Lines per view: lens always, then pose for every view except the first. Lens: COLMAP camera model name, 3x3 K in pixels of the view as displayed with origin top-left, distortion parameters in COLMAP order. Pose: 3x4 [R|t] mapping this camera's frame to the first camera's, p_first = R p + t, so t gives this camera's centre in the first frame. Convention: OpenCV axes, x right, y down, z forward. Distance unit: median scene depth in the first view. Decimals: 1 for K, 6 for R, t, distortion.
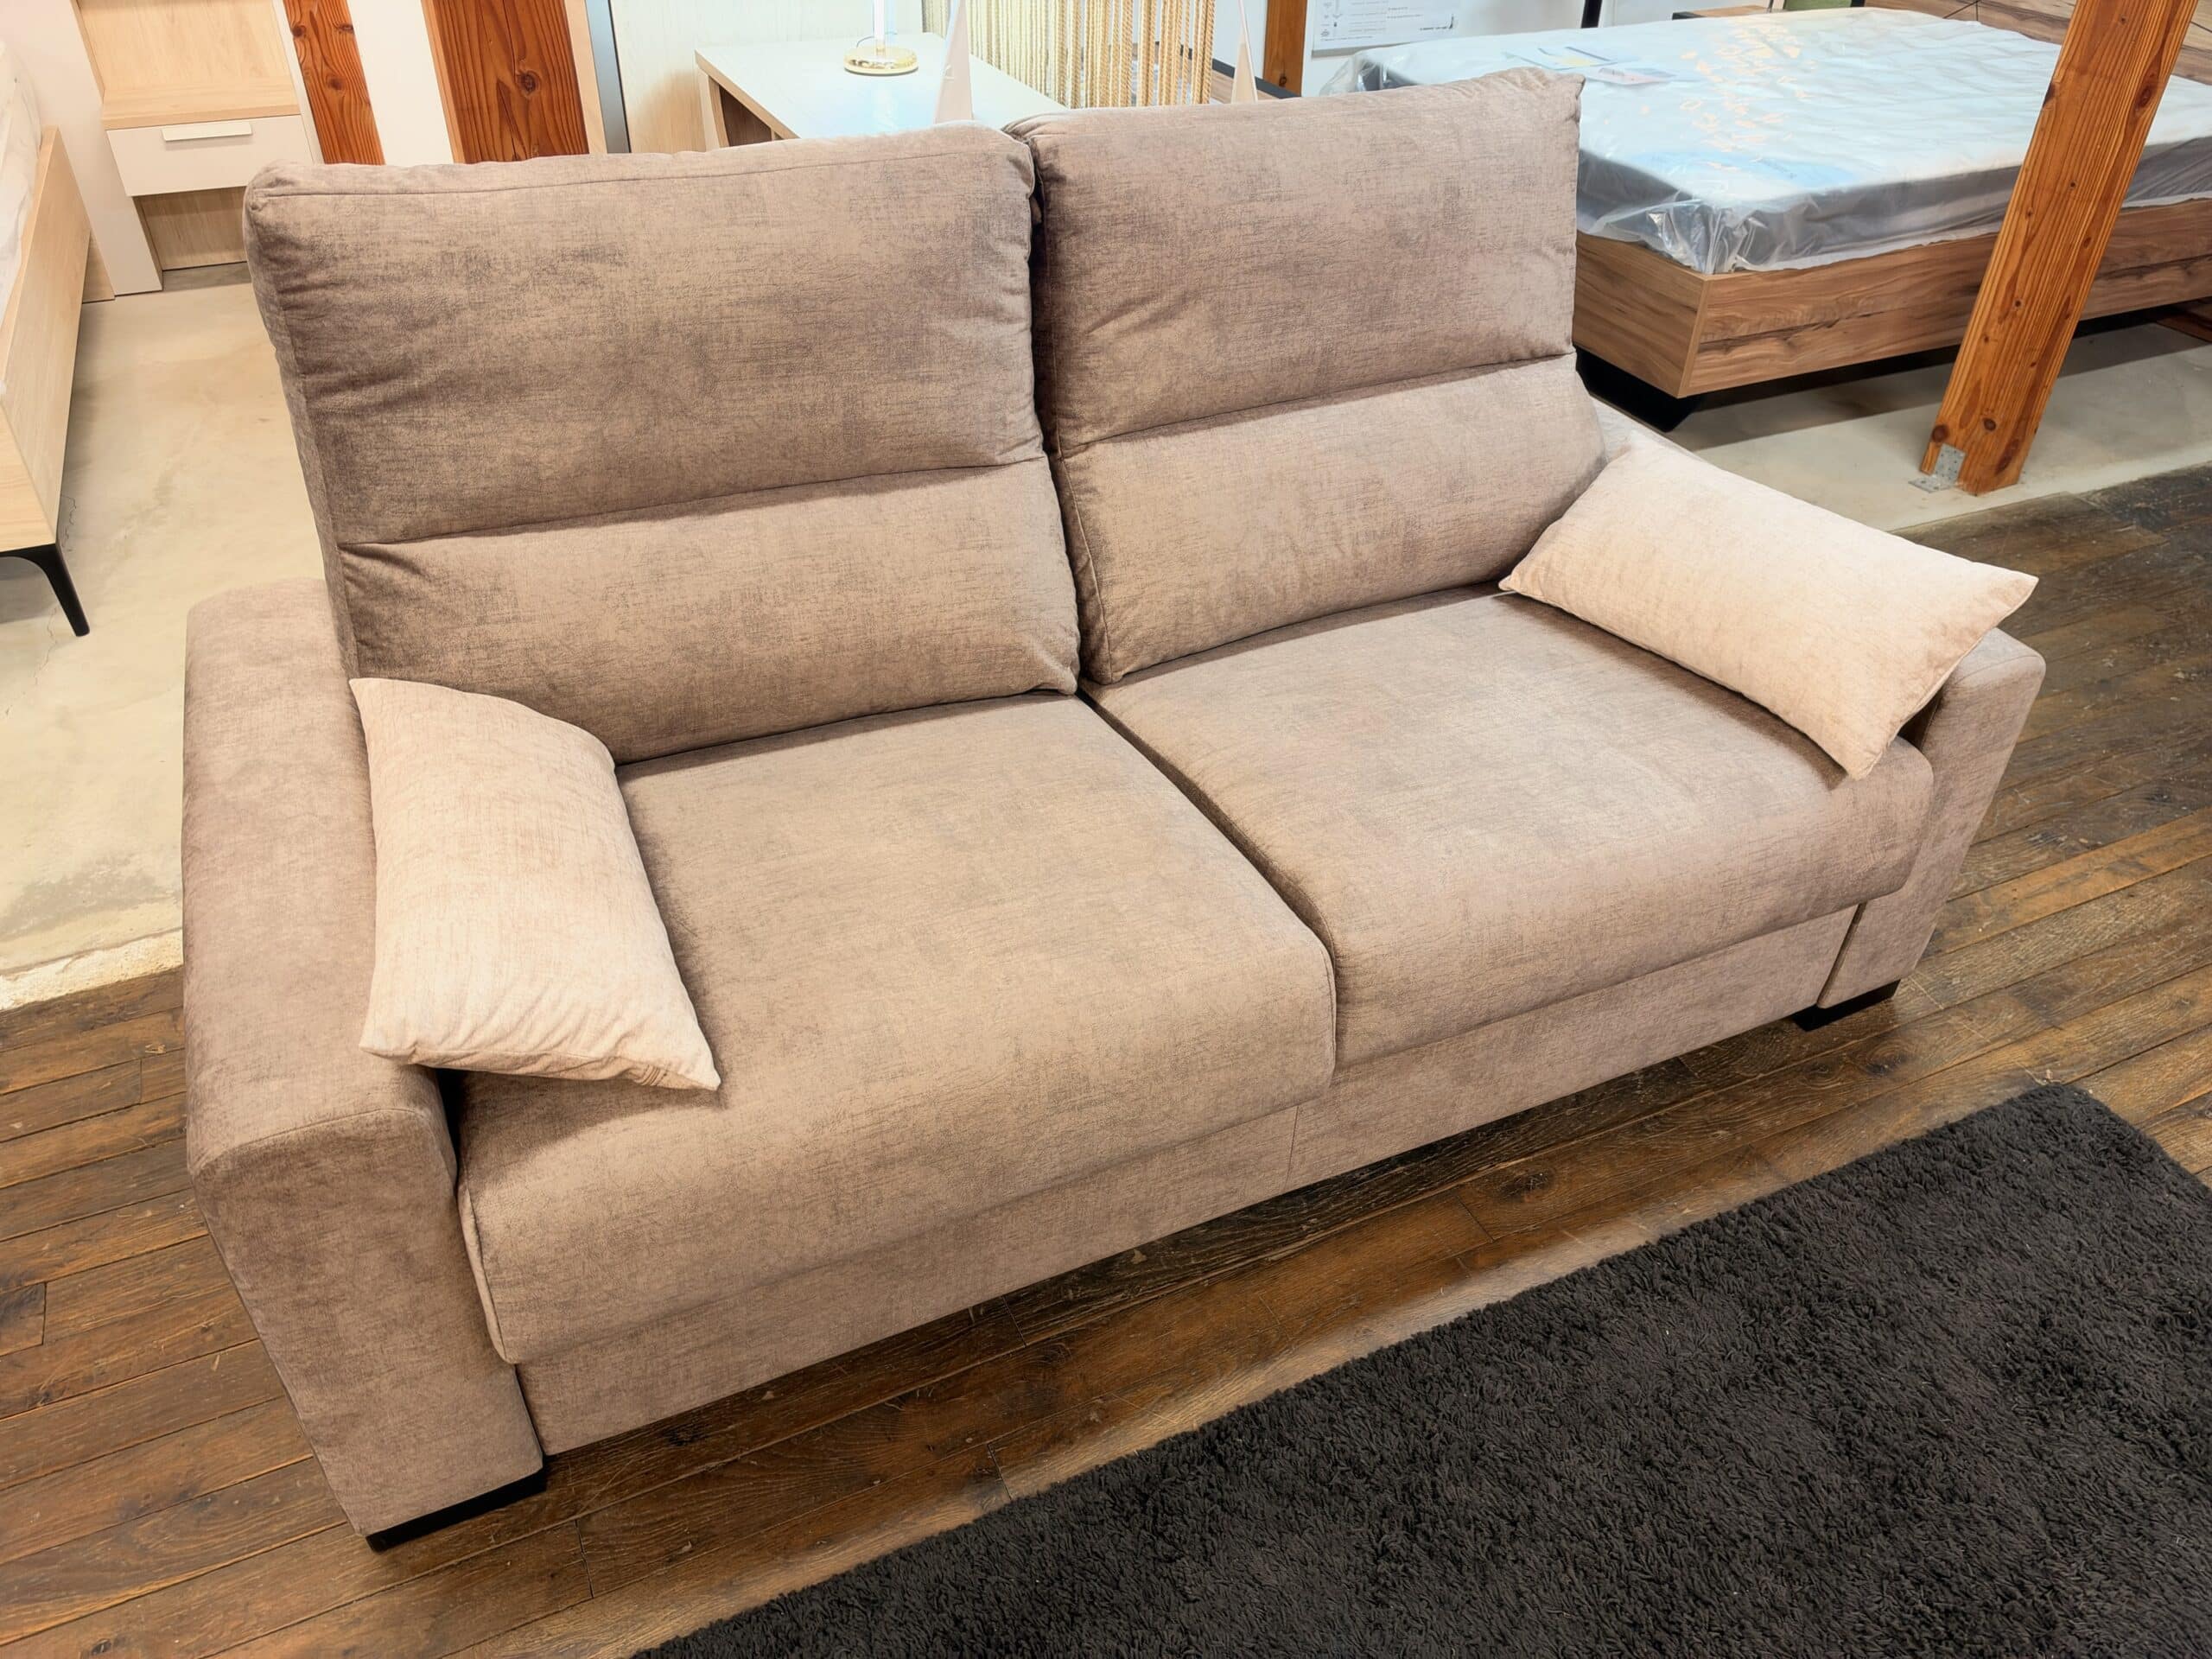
lens RADIAL K [[1628.1, 0, 1102.2], [0, 1628.1, 823.2], [0, 0, 1]] dist [-0.022195, 0.001751]
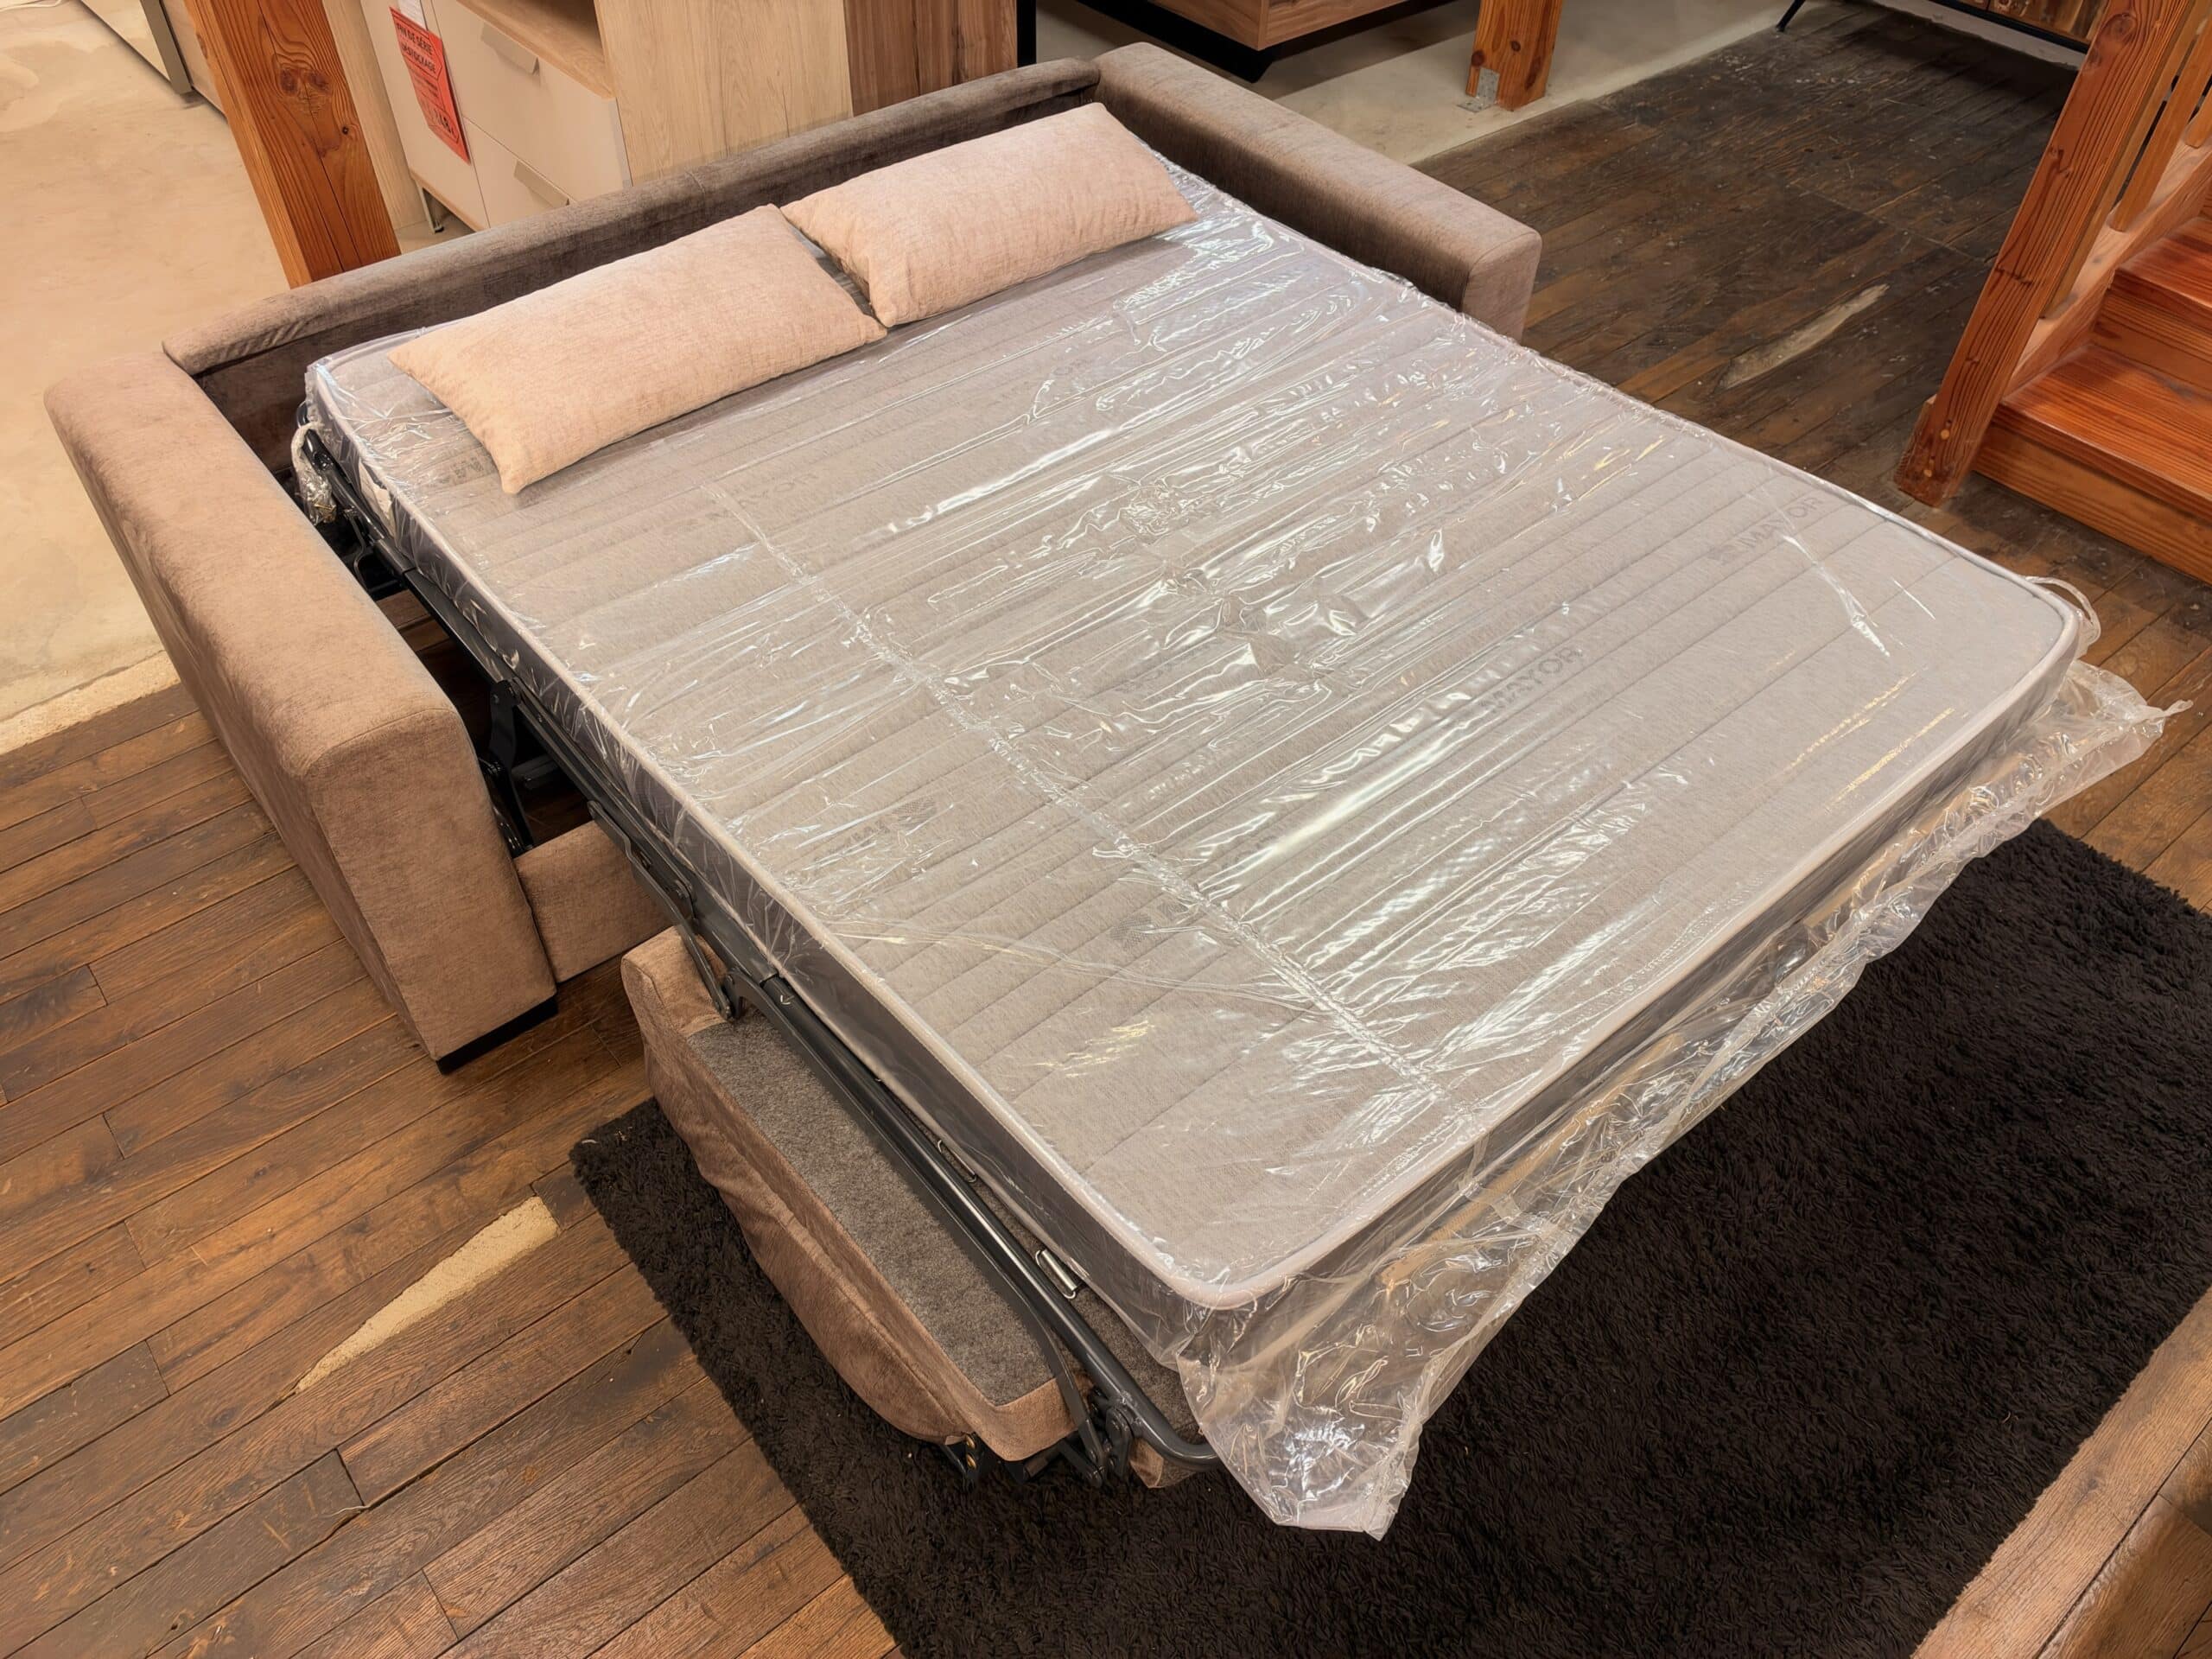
lens RADIAL K [[1628.1, 0, 1101.3], [0, 1628.1, 836.4], [0, 0, 1]] dist [-0.022195, 0.001751]
pose [[0.967030, -0.188172, 0.171592, -0.050742], [0.154364, 0.969034, 0.192729, 0.036544], [-0.202545, -0.159887, 0.966132, -0.165876]]
